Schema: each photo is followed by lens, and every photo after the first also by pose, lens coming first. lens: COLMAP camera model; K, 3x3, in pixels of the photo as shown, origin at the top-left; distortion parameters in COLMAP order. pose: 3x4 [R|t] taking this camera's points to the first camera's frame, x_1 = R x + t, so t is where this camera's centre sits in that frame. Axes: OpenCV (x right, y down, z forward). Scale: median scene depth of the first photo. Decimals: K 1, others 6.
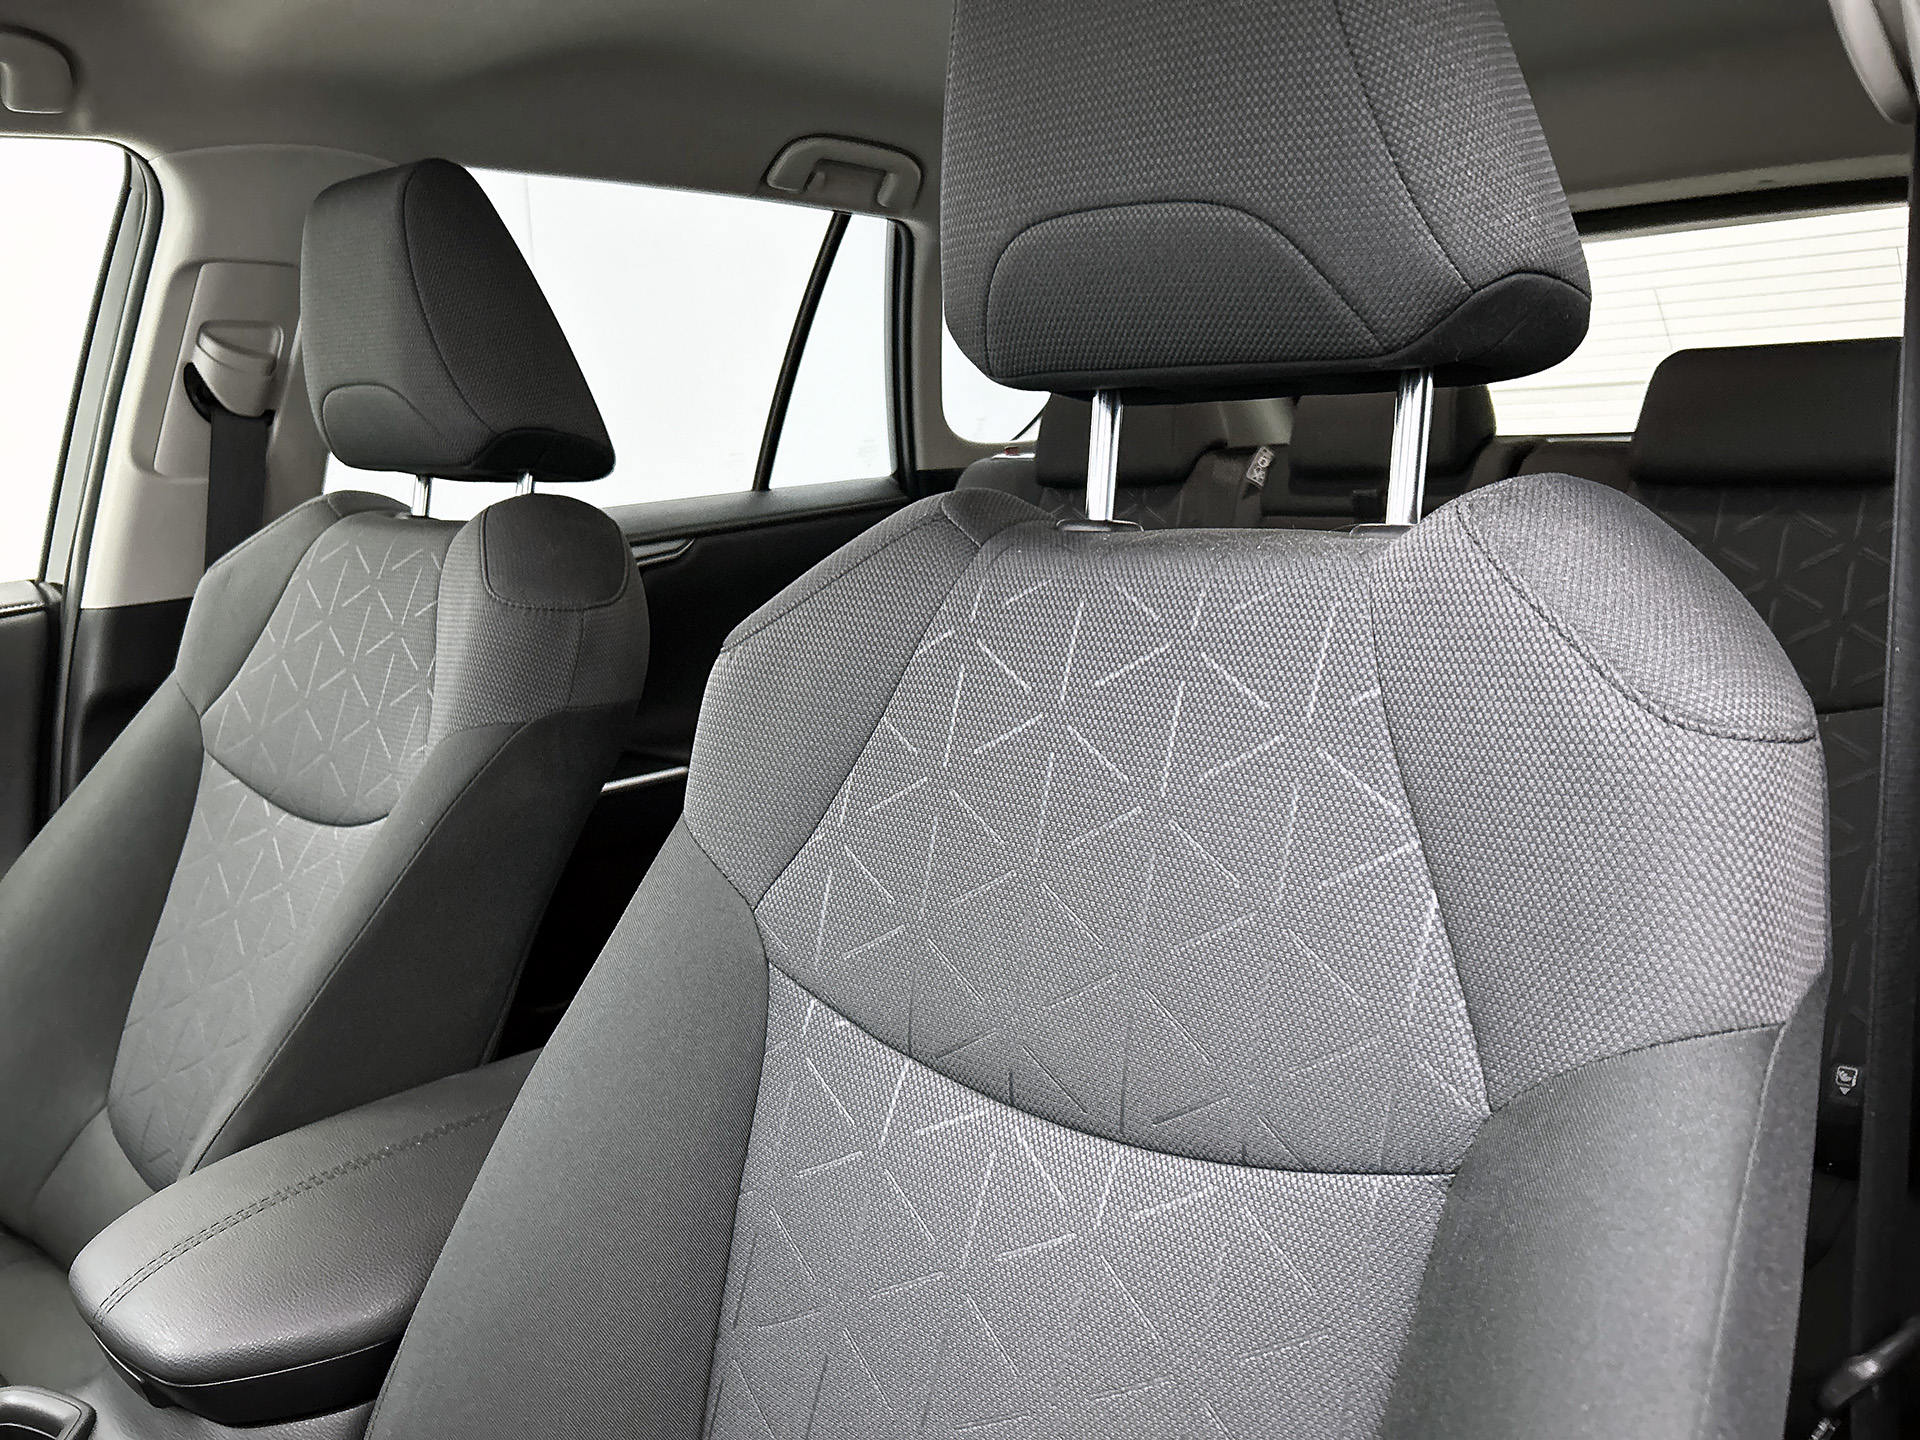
lens RADIAL K [[1452.2, 0, 960.0], [0, 1452.2, 720.0], [0, 0, 1]] dist [0.063094, -0.076346]
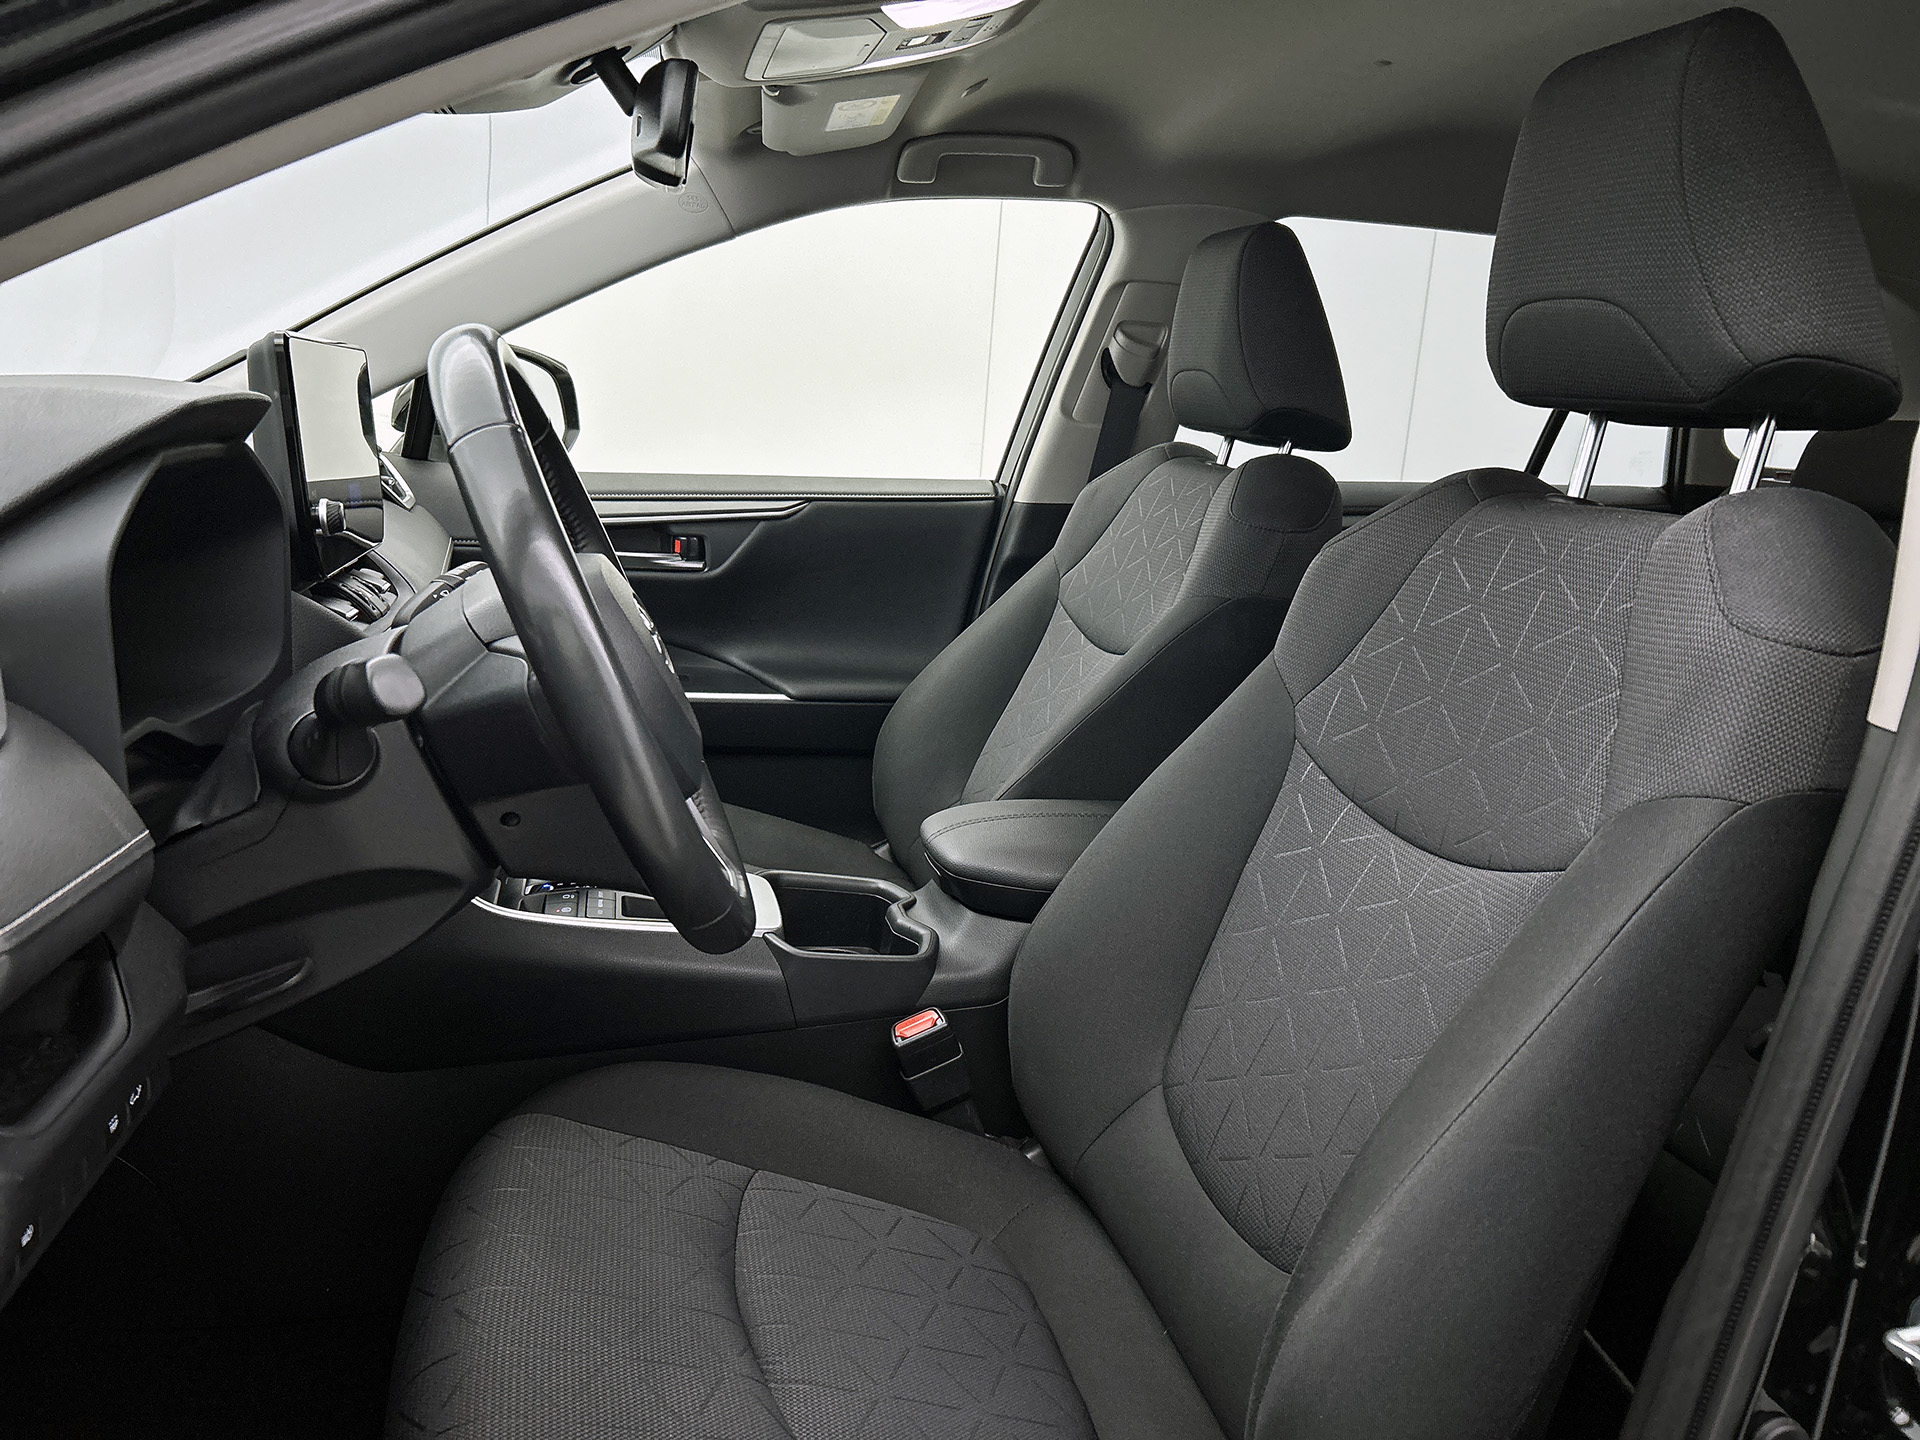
lens RADIAL K [[1452.2, 0, 960.0], [0, 1452.2, 720.0], [0, 0, 1]] dist [0.063094, -0.076346]
pose [[0.817605, 0.209538, -0.536299, 0.253327], [-0.207490, 0.976073, 0.065038, 0.068505], [0.537095, 0.058101, 0.841519, -0.342171]]
